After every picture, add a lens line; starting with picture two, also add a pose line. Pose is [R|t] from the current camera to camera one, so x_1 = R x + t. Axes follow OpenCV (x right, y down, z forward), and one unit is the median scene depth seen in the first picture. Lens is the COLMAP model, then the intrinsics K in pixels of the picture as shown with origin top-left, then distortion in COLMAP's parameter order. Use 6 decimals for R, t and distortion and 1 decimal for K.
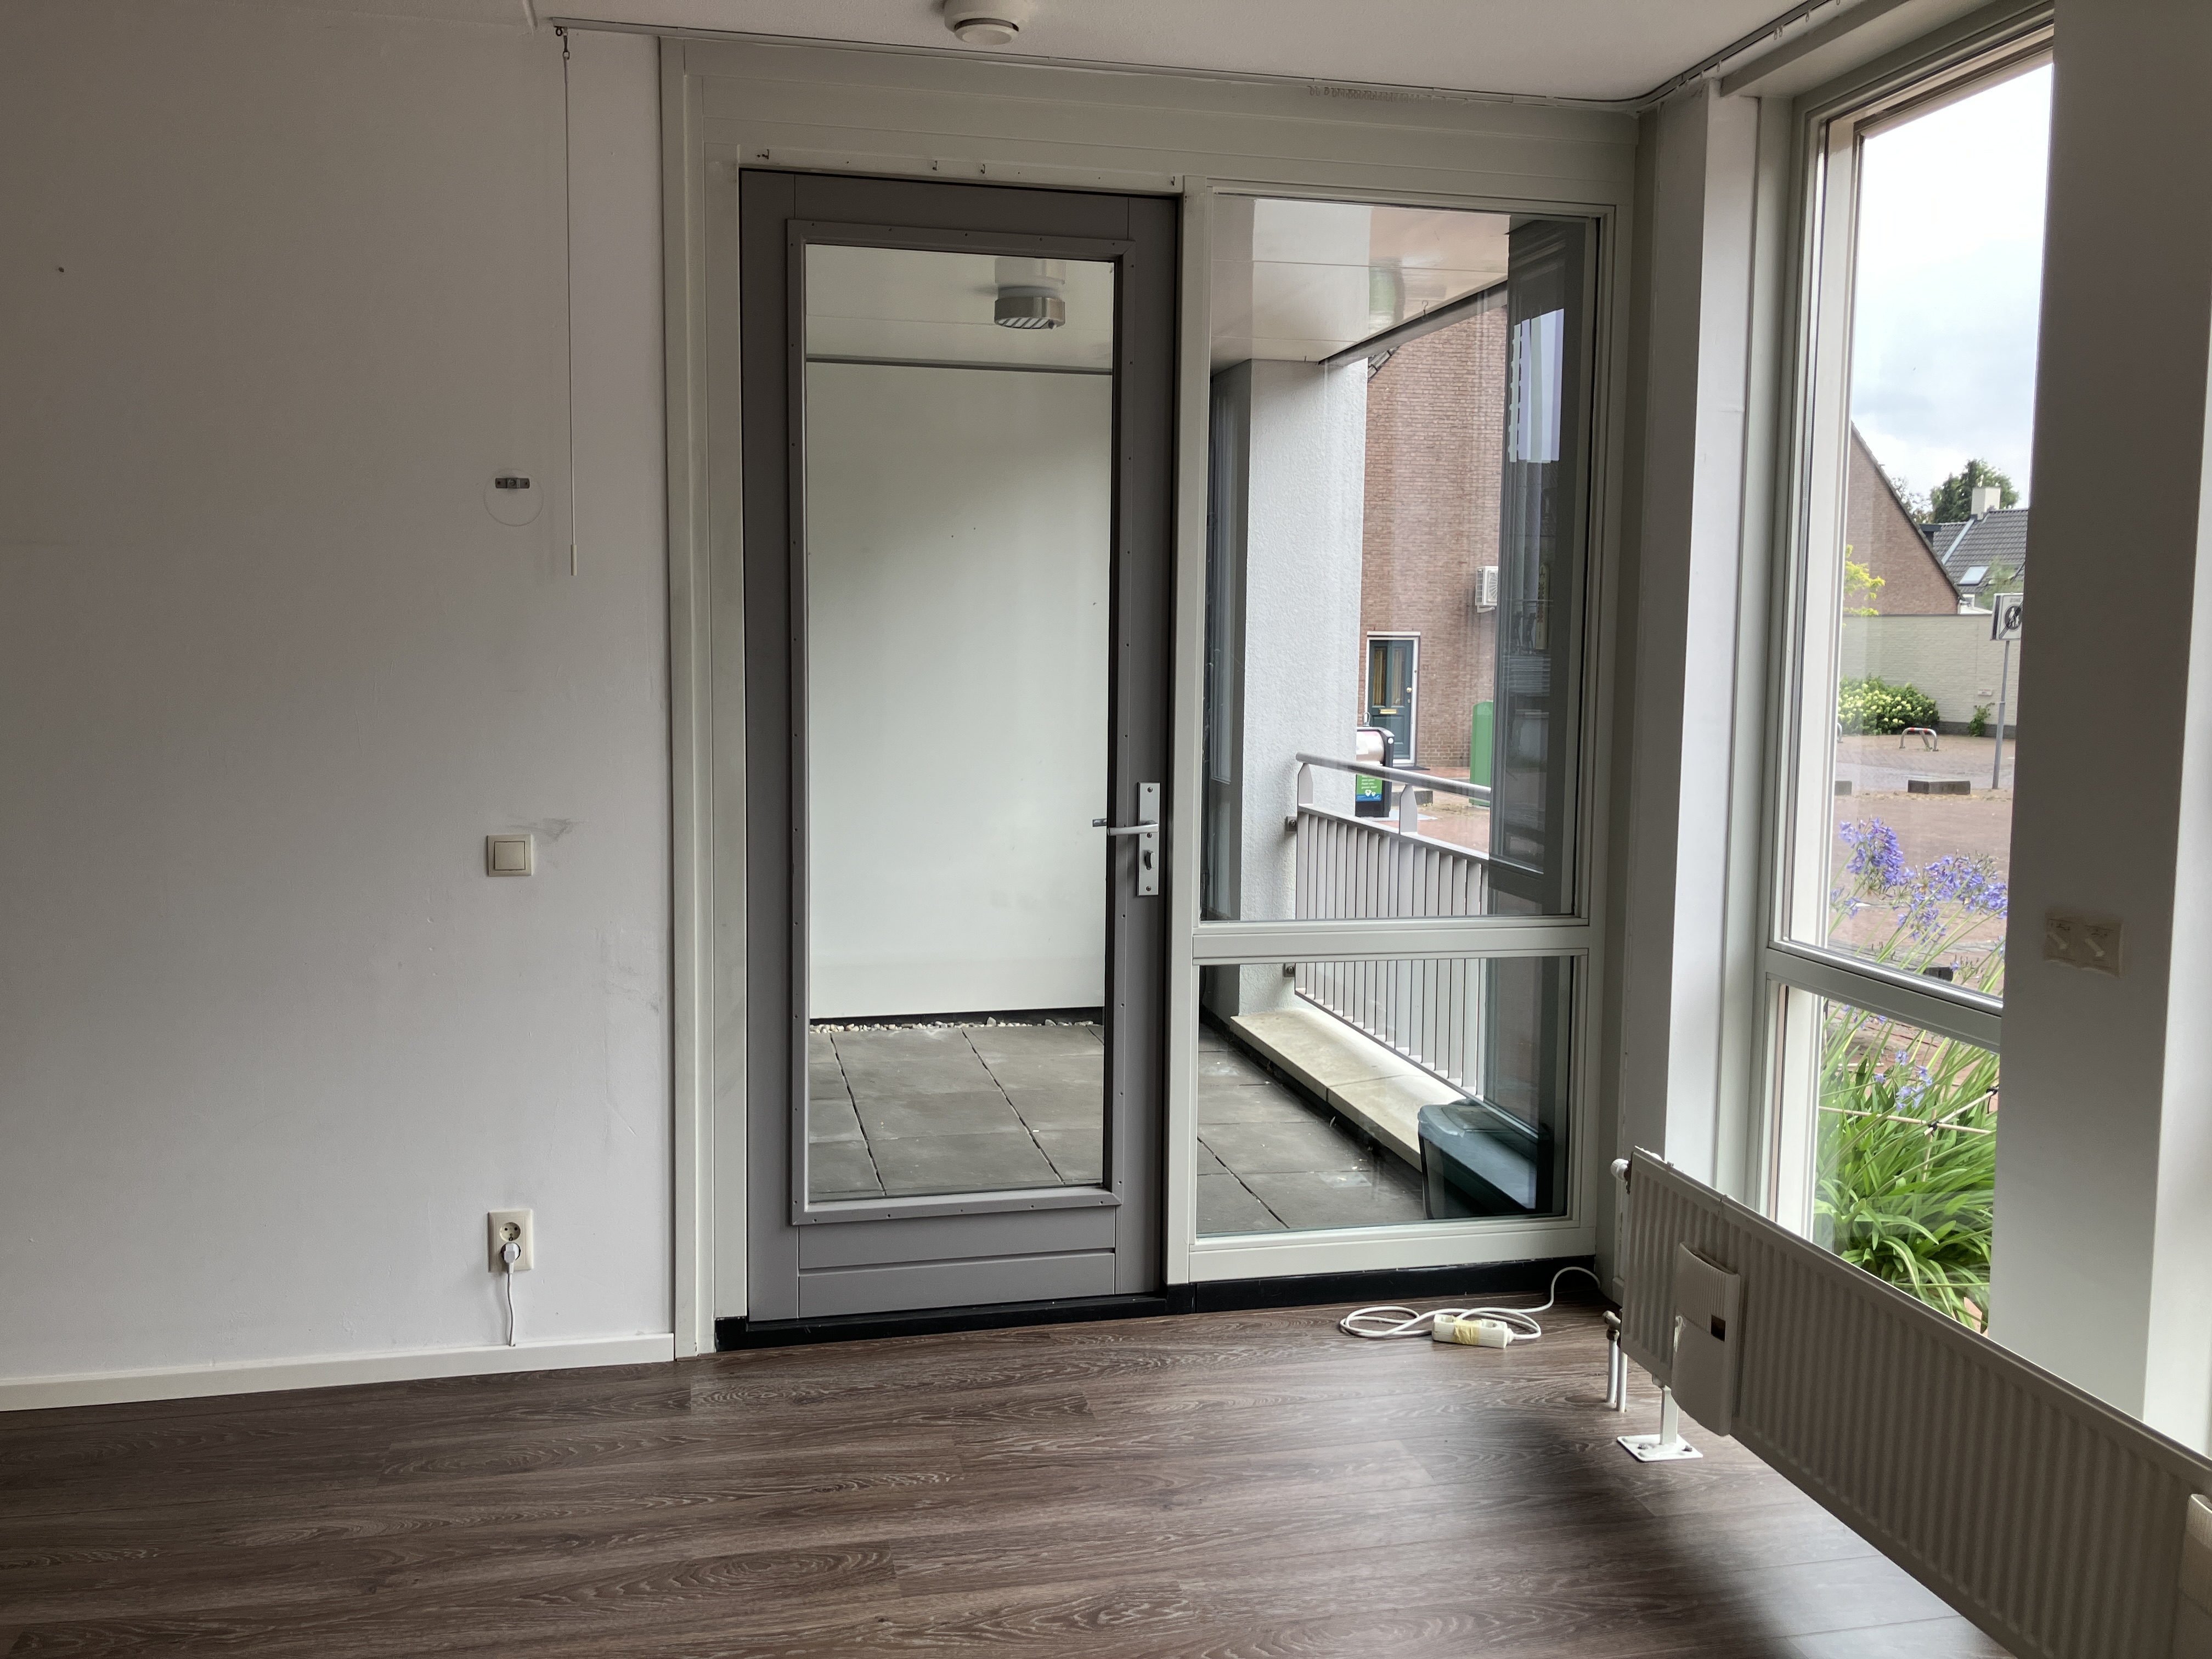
lens RADIAL K [[1824.9, 0, 1098.2], [0, 1824.9, 817.1], [0, 0, 1]] dist [0.036227, -0.042238]
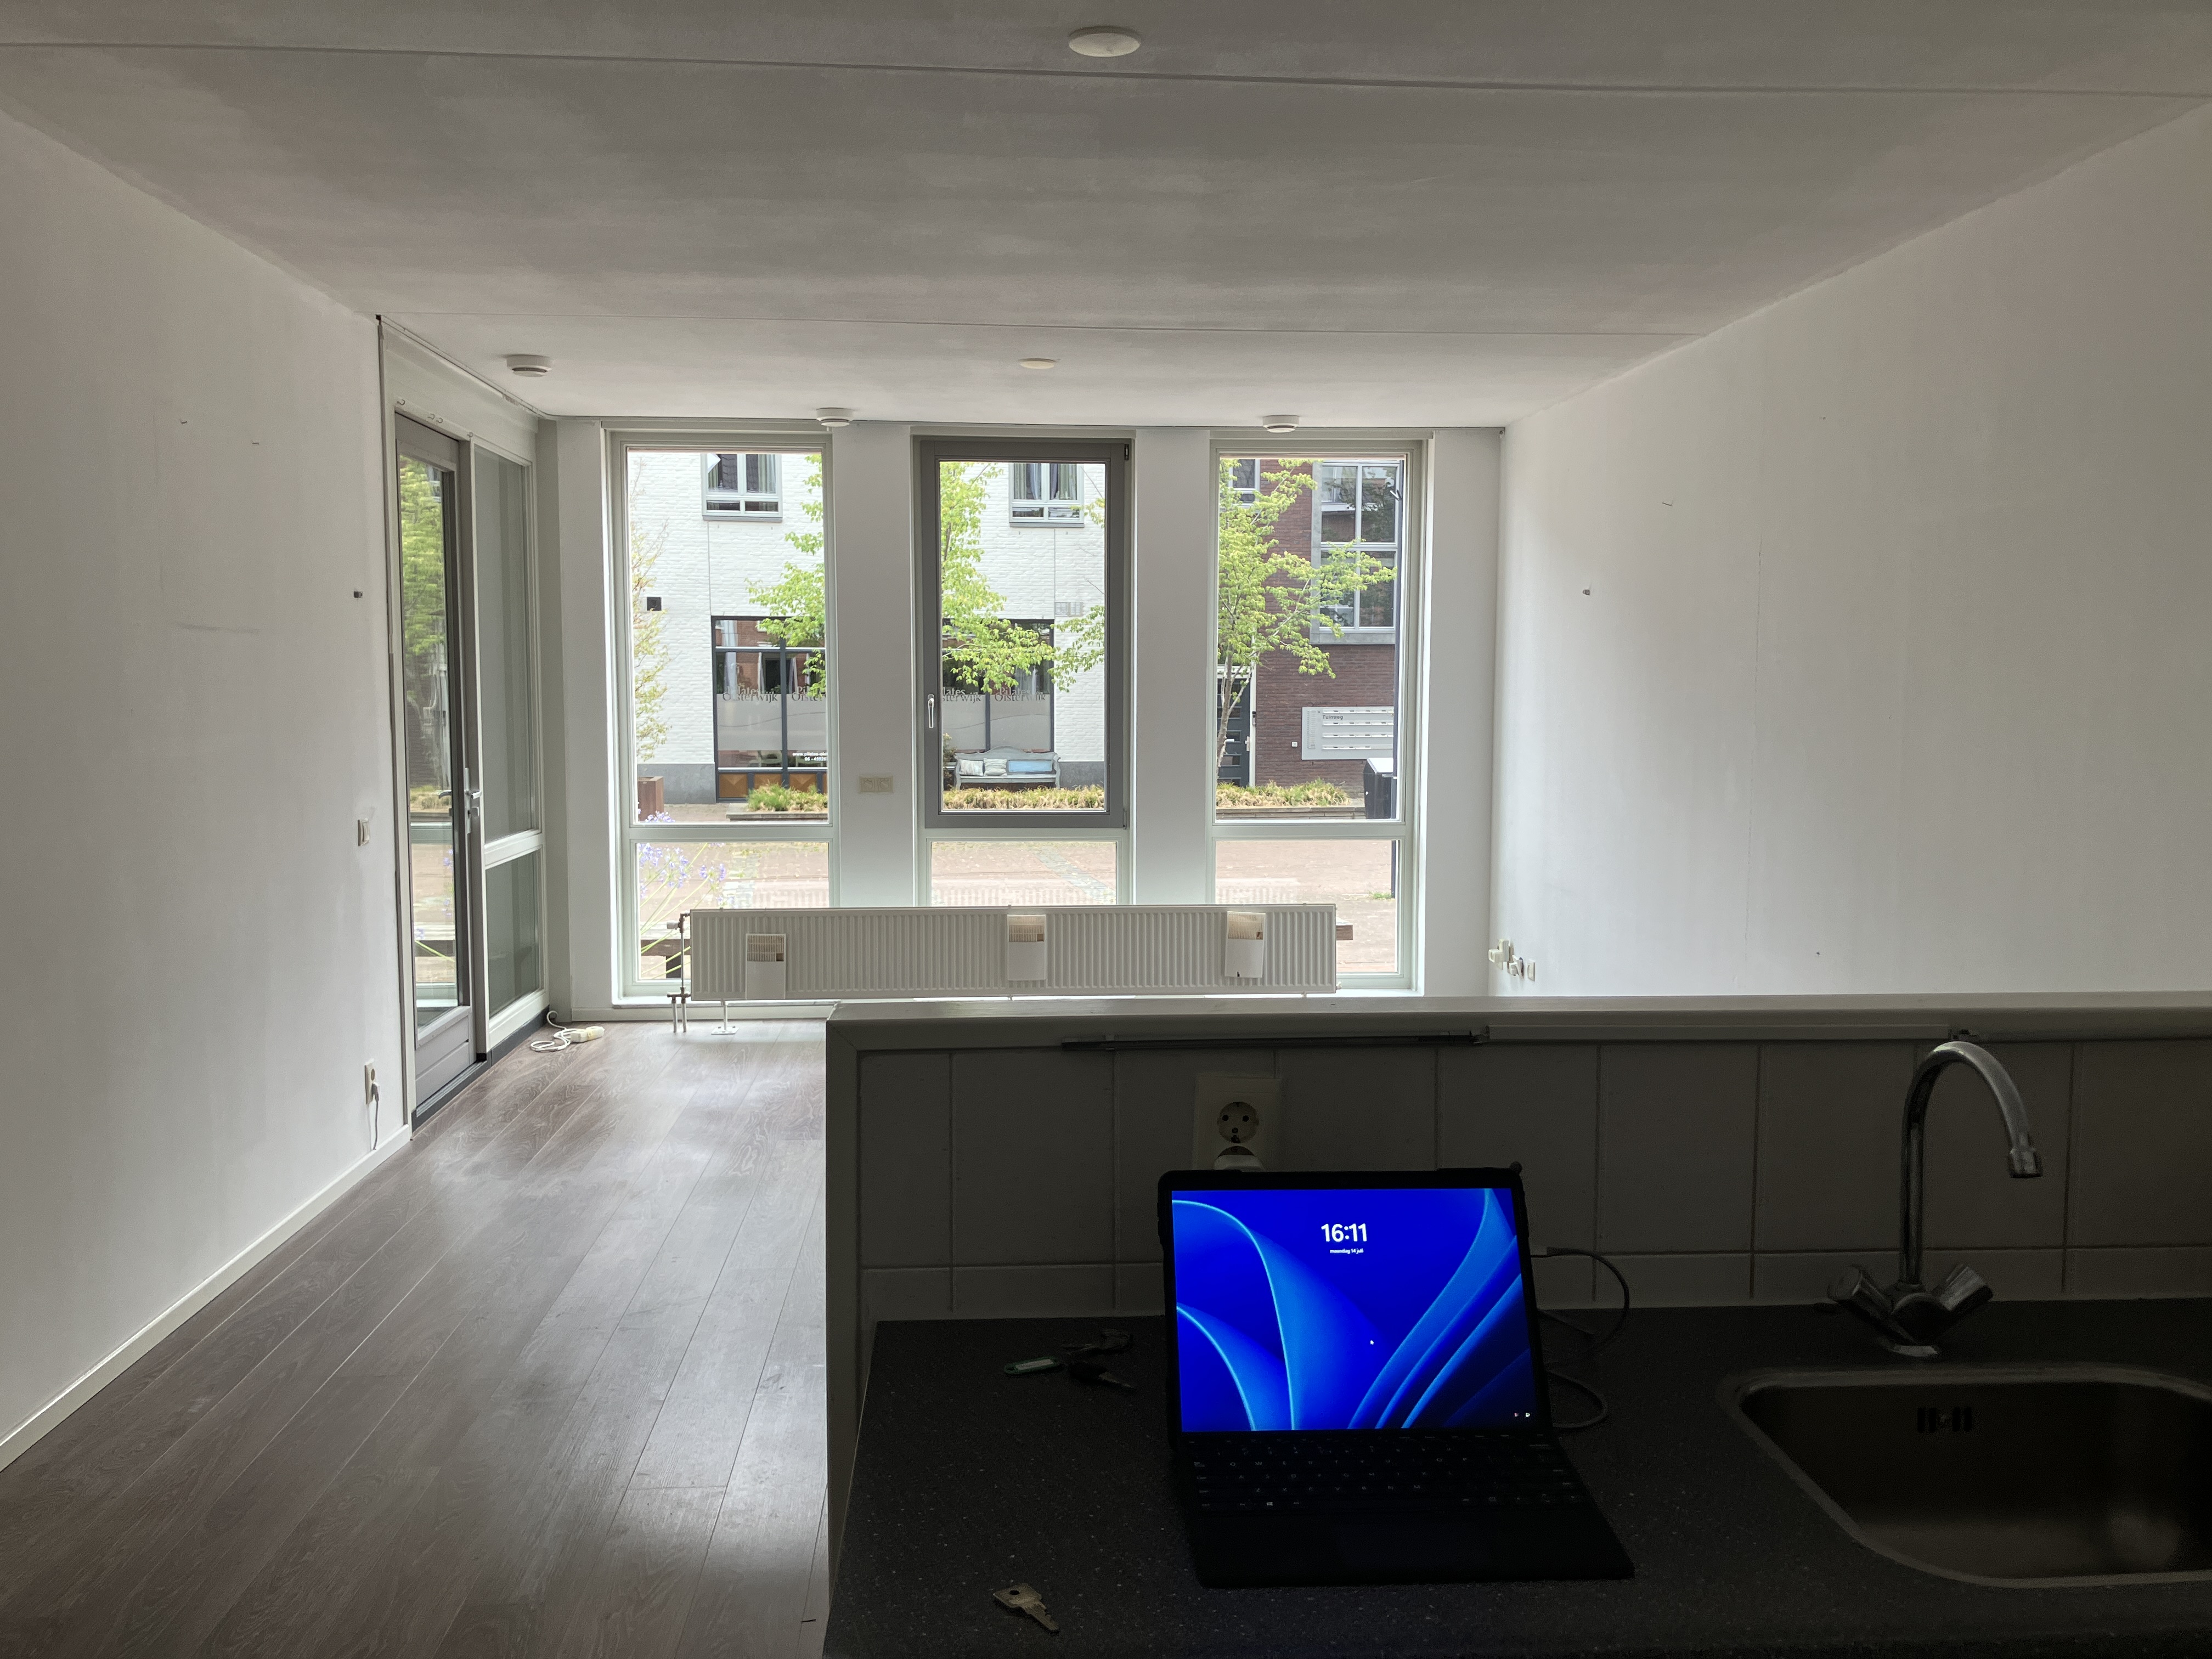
lens RADIAL K [[1824.9, 0, 1069.1], [0, 1824.9, 887.4], [0, 0, 1]] dist [0.036227, -0.042238]
pose [[0.161047, -0.122379, 0.979330, -1.586864], [0.099547, 0.989236, 0.107247, -0.035962], [-0.981913, 0.080218, 0.171497, 0.129819]]
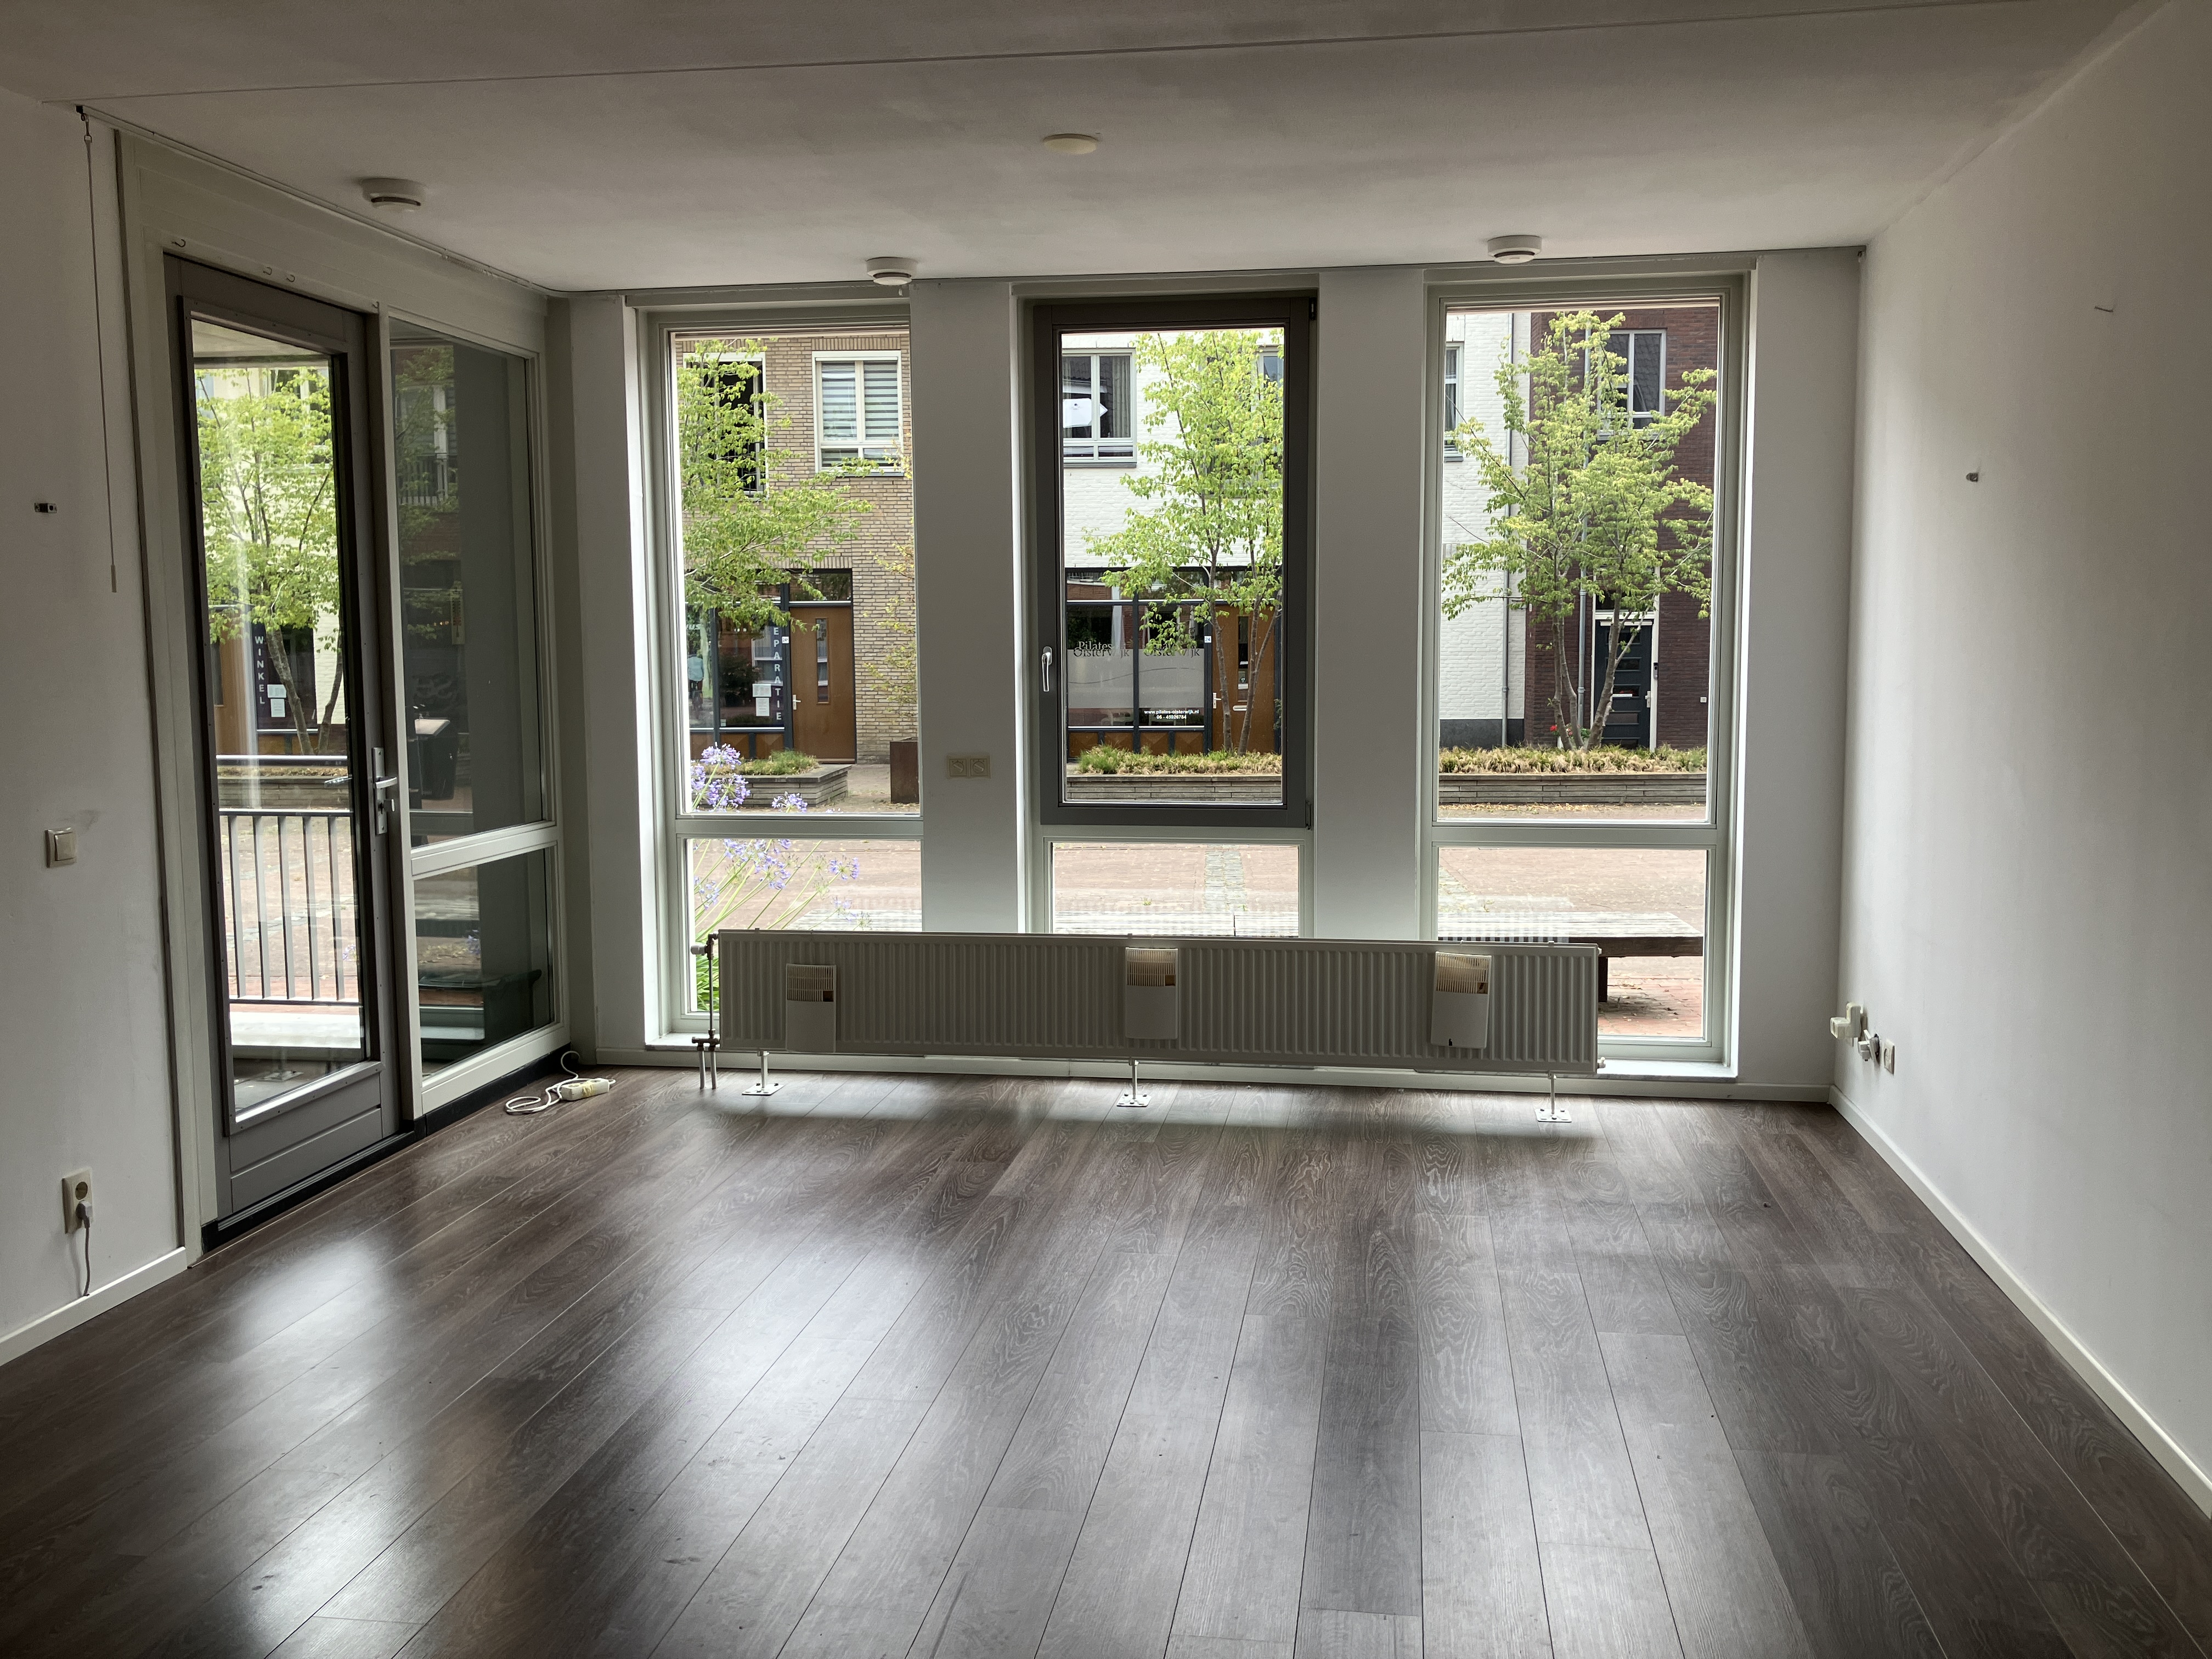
lens RADIAL K [[1824.9, 0, 1110.8], [0, 1824.9, 836.0], [0, 0, 1]] dist [0.036227, -0.042238]
pose [[0.364543, -0.116124, 0.923918, -0.997373], [0.104730, 0.991011, 0.083234, -0.010126], [-0.925278, 0.066420, 0.373428, 0.005928]]
